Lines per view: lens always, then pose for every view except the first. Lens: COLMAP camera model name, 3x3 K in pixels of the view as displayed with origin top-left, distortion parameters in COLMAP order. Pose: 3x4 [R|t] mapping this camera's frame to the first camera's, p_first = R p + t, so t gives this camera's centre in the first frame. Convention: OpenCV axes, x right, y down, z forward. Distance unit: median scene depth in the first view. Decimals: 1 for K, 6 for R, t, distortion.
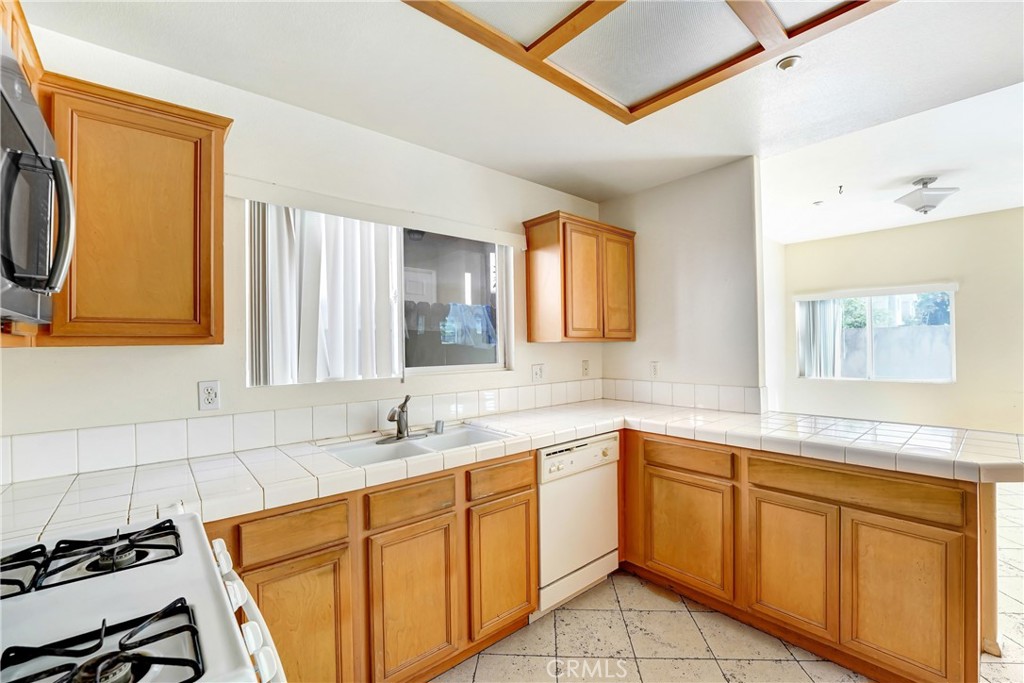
lens RADIAL K [[430.5, 0, 519.2], [0, 430.5, 342.2], [0, 0, 1]] dist [-0.031322, -0.000104]
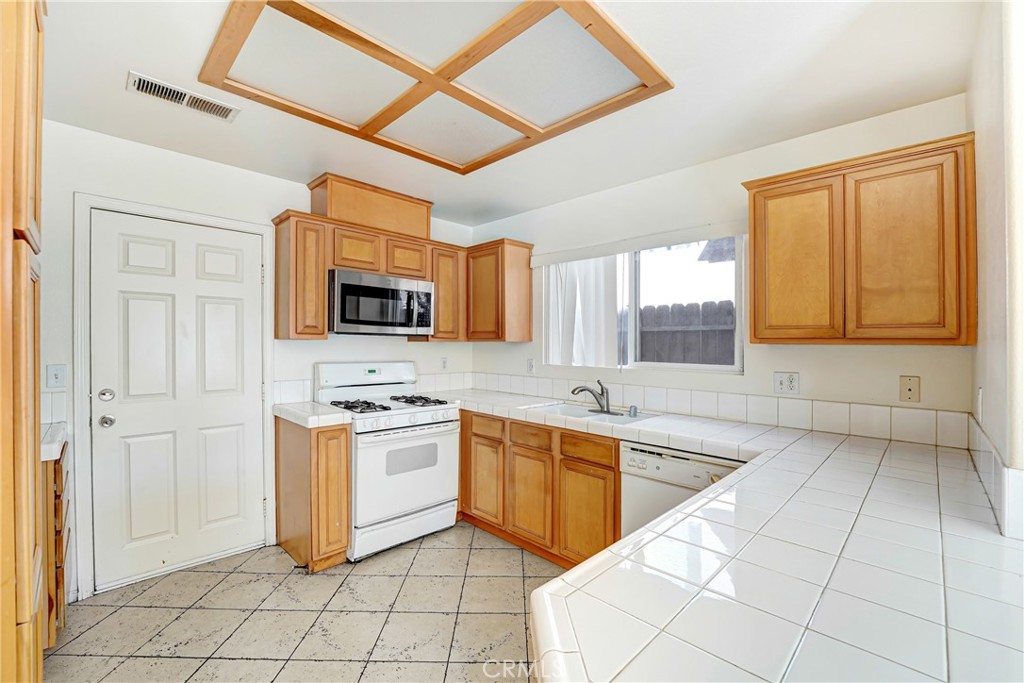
lens RADIAL K [[430.5, 0, 519.2], [0, 430.5, 342.2], [0, 0, 1]] dist [-0.031322, -0.000104]
pose [[0.077198, 0.008946, -0.996976, 0.811461], [-0.011142, 0.999905, 0.008109, -0.003639], [0.996954, 0.010483, 0.077290, 0.477621]]
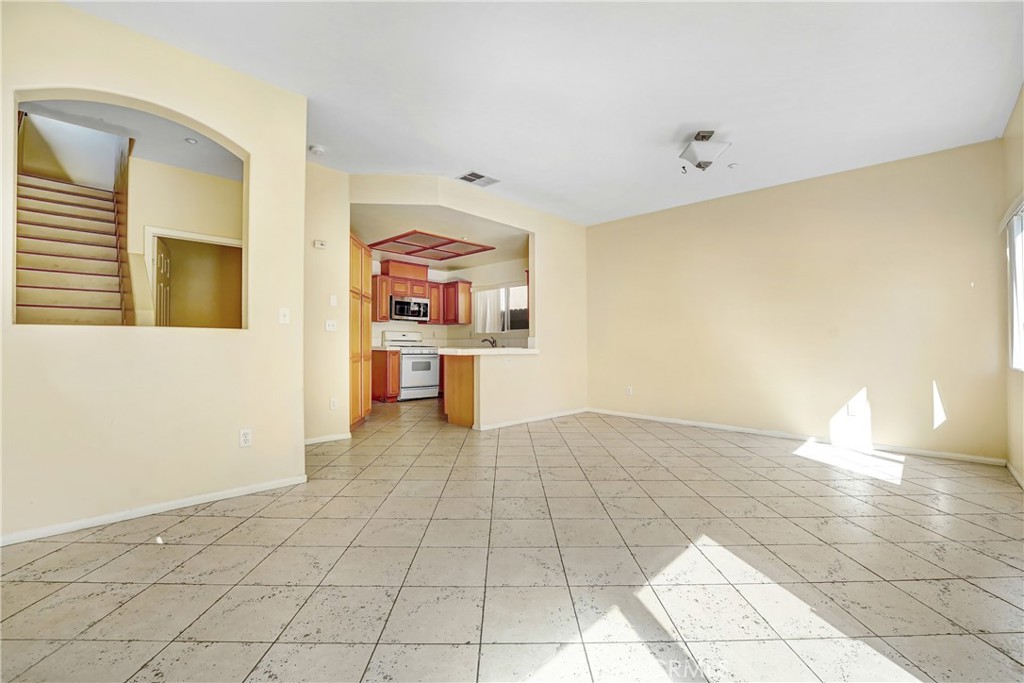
lens RADIAL K [[430.5, 0, 519.2], [0, 430.5, 342.2], [0, 0, 1]] dist [-0.031322, -0.000104]
pose [[0.093567, 0.003044, -0.995608, 2.487530], [-0.008802, 0.999959, 0.002230, 0.116641], [0.995574, 0.008554, 0.093590, 0.661670]]
